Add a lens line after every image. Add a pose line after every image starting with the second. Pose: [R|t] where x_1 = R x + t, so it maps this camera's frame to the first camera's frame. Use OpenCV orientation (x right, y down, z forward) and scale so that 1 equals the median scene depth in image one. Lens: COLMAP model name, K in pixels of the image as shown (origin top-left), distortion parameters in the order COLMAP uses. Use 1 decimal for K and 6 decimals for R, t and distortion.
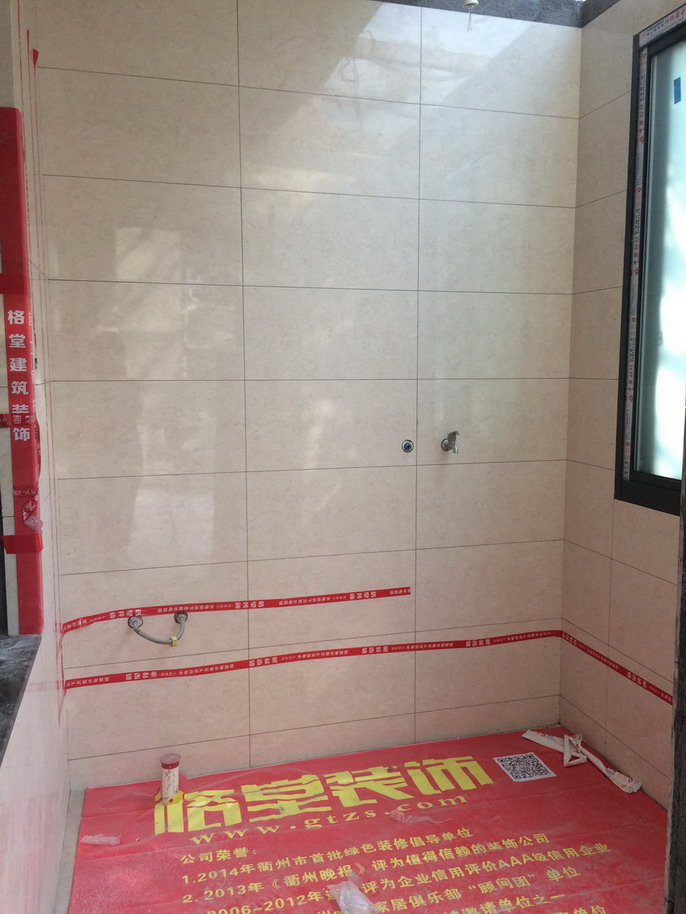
lens RADIAL K [[781.0, 0, 343.0], [0, 781.0, 457.0], [0, 0, 1]] dist [0.125496, -0.166452]
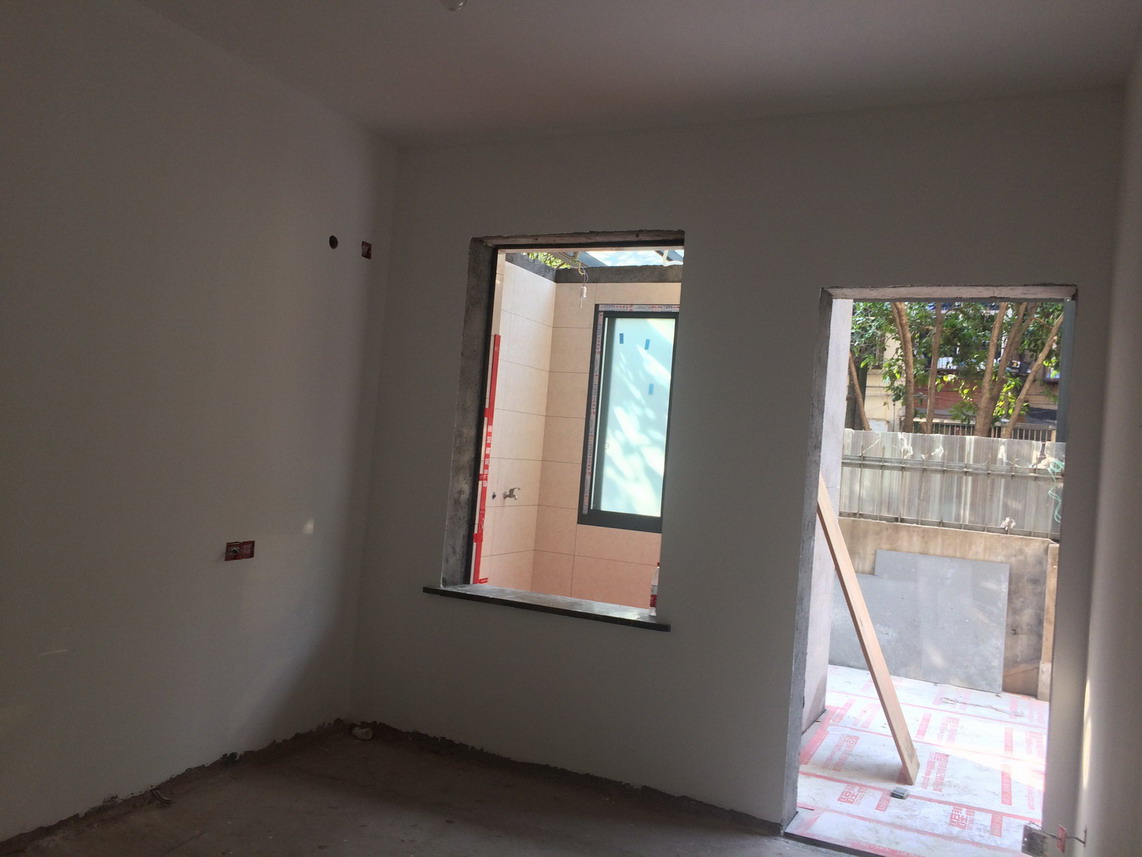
lens RADIAL K [[975.8, 0, 571.0], [0, 975.8, 428.5], [0, 0, 1]] dist [0.125496, -0.166452]
pose [[0.655547, 0.070394, 0.751866, -1.517224], [0.006299, 0.995101, -0.098659, 0.055927], [-0.755128, 0.069411, 0.651892, -0.587849]]
